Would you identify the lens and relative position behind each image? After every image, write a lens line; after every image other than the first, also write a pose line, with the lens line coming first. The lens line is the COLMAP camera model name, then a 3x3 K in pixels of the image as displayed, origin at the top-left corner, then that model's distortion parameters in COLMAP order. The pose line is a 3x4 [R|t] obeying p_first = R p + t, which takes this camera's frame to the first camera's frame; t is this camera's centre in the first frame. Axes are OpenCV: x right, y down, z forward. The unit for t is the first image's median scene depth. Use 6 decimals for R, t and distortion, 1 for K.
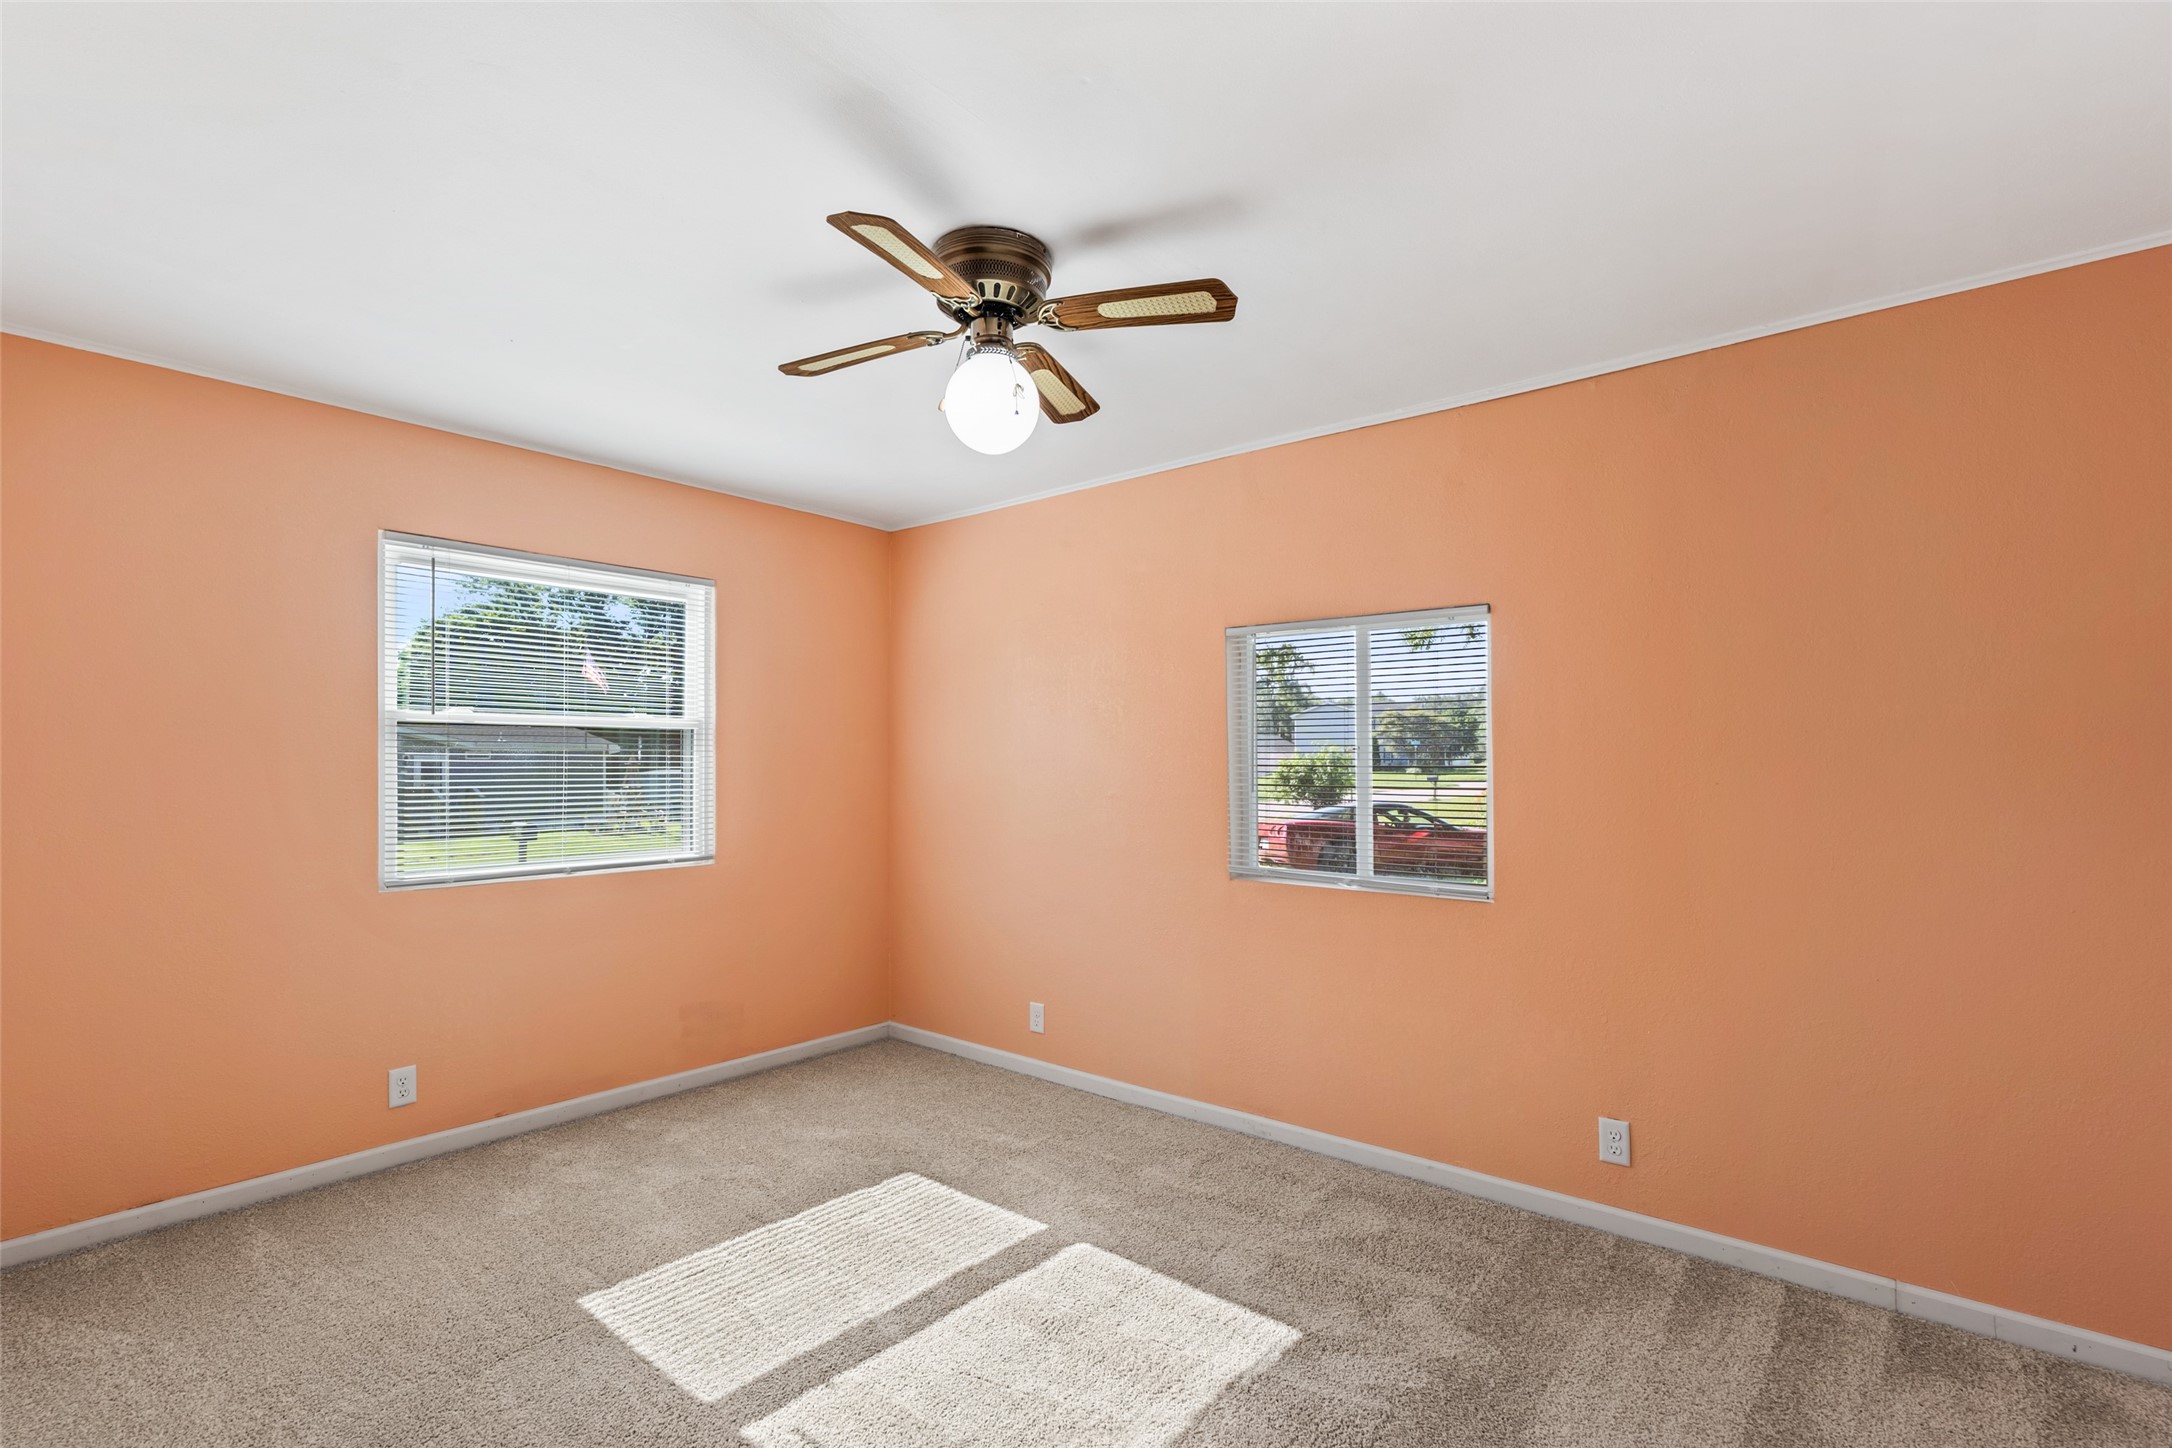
lens RADIAL K [[995.3, 0, 1073.4], [0, 995.3, 742.9], [0, 0, 1]] dist [0.001387, 0.001030]
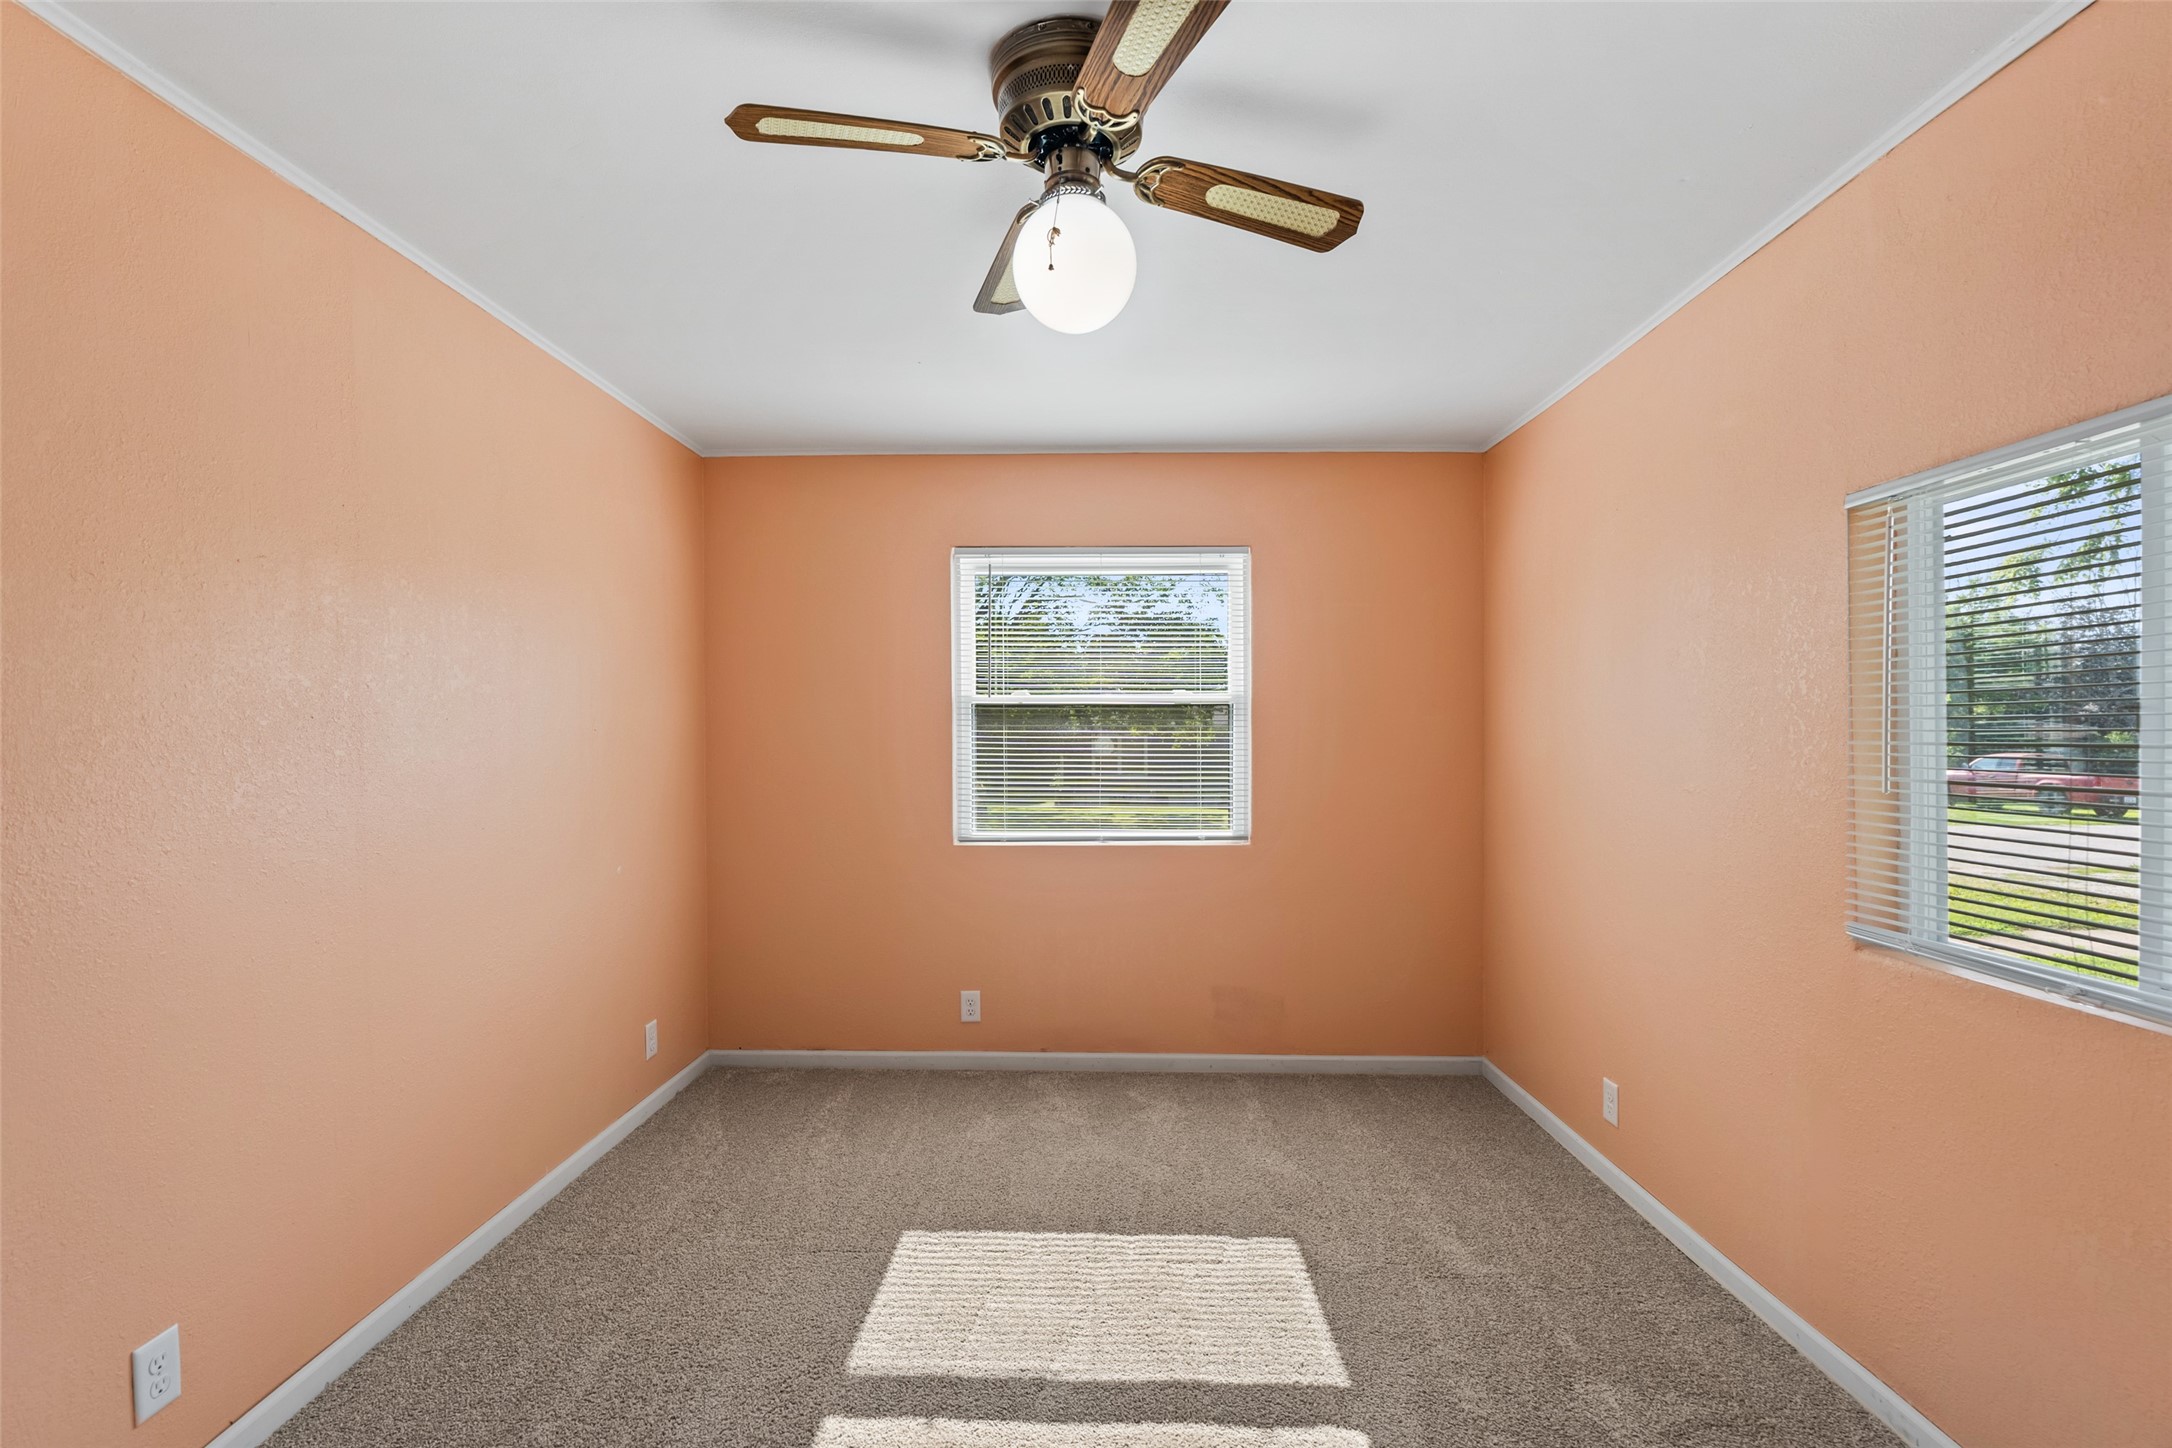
lens RADIAL K [[995.3, 0, 1084.6], [0, 995.3, 737.0], [0, 0, 1]] dist [0.001387, 0.001030]
pose [[0.631988, -0.002217, -0.774975, 0.467960], [0.013835, 0.999869, 0.008422, 0.013812], [0.774854, -0.016044, 0.631936, 0.469956]]
